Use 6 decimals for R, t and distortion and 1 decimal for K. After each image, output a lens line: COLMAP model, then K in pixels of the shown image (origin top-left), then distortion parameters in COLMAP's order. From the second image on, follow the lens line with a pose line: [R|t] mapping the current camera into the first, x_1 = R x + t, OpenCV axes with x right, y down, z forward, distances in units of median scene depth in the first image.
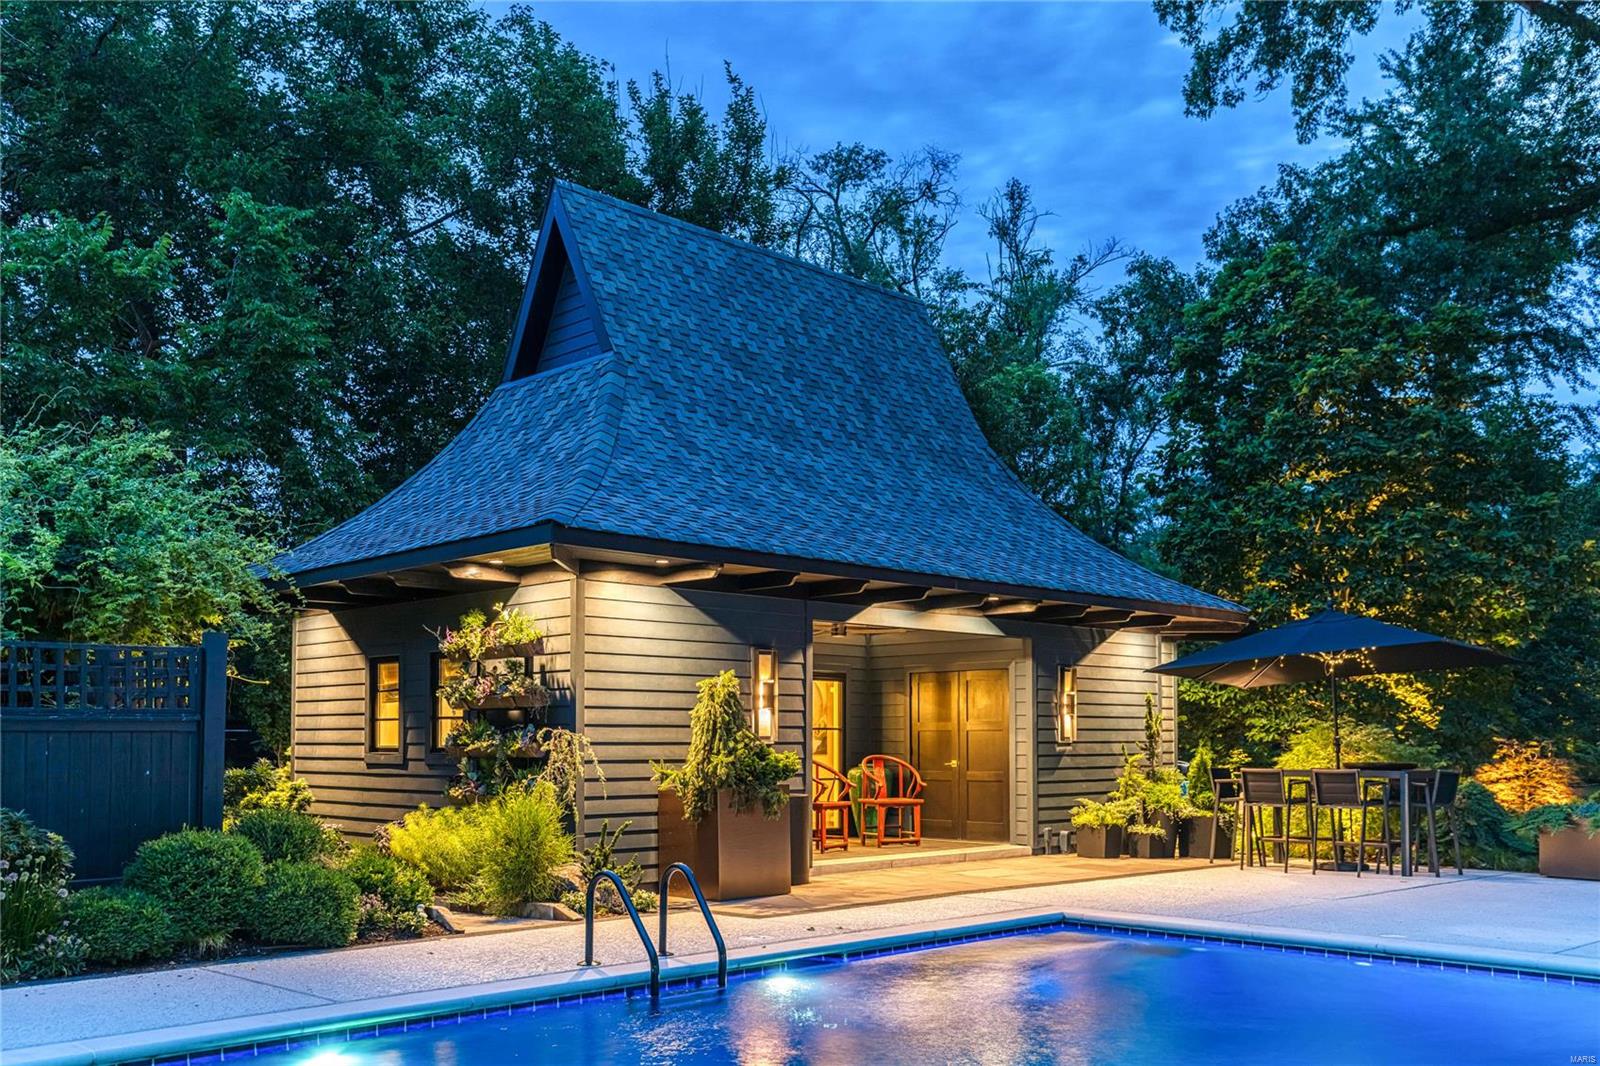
lens RADIAL K [[1418.8, 0, 810.4], [0, 1418.8, 647.2], [0, 0, 1]] dist [0.005377, 0.014749]
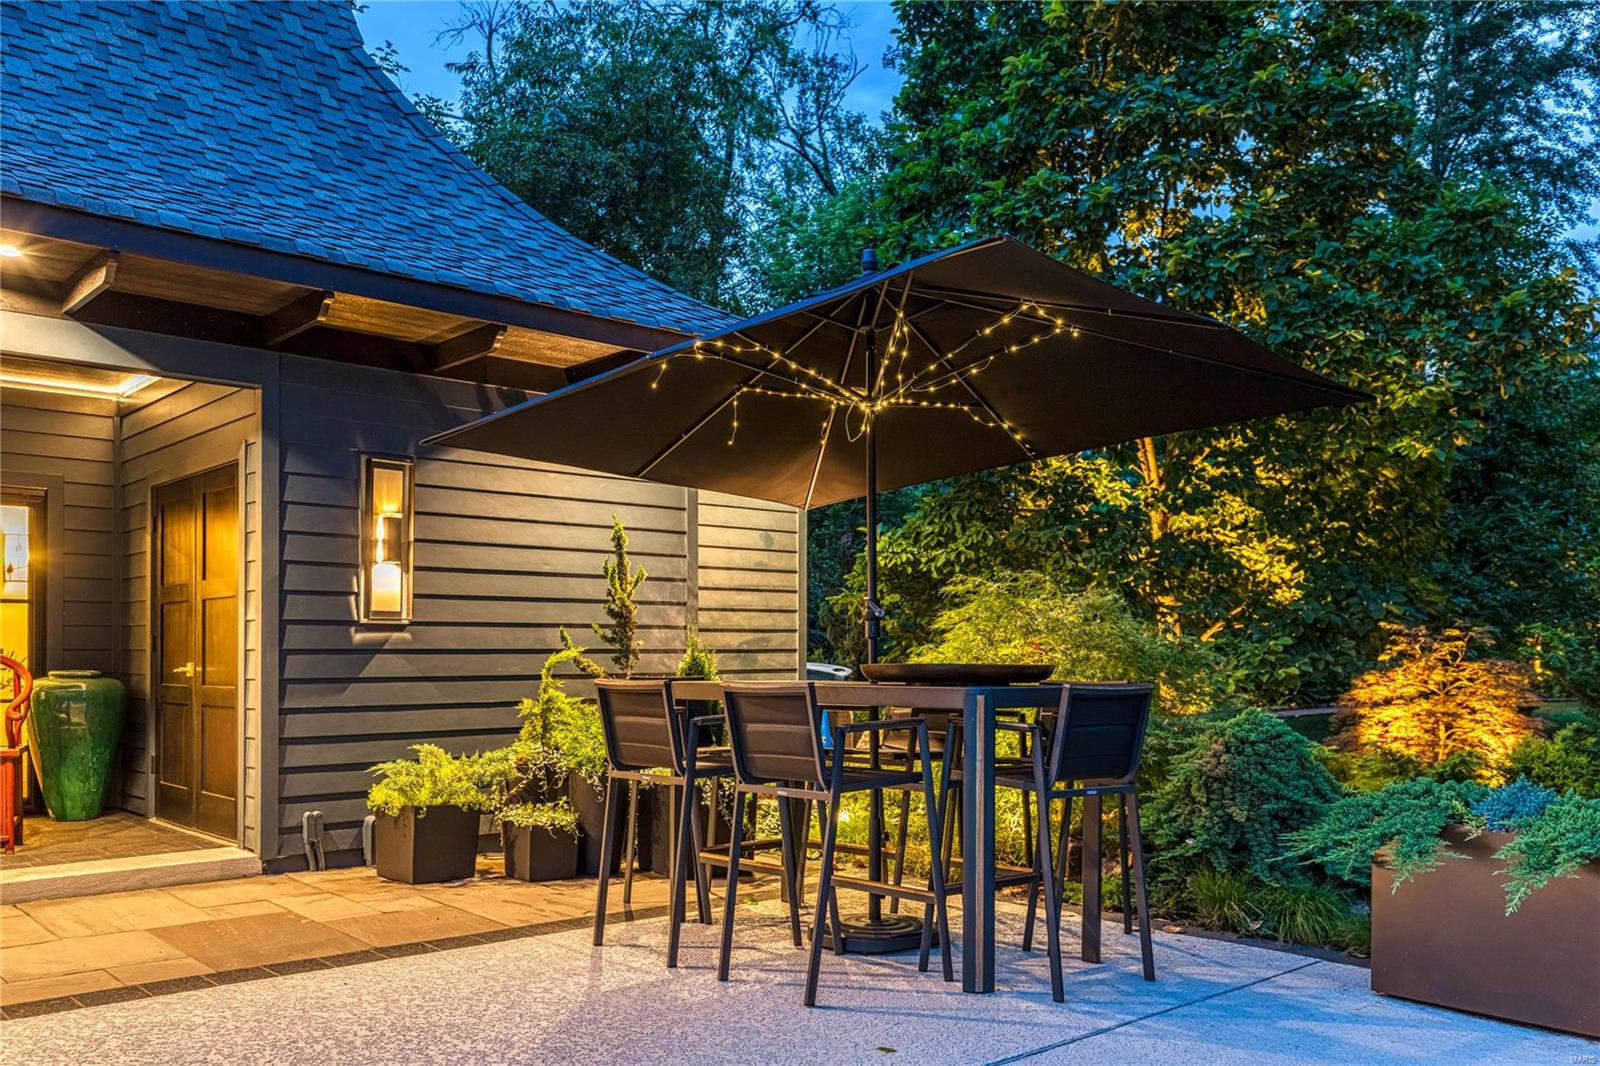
lens RADIAL K [[1282.5, 0, 814.9], [0, 1282.5, 611.4], [0, 0, 1]] dist [0.011848, -0.011223]
pose [[0.999089, -0.001782, -0.042638, 0.285343], [0.003184, 0.999456, 0.032818, 0.042444], [0.042556, -0.032924, 0.998551, 0.500246]]
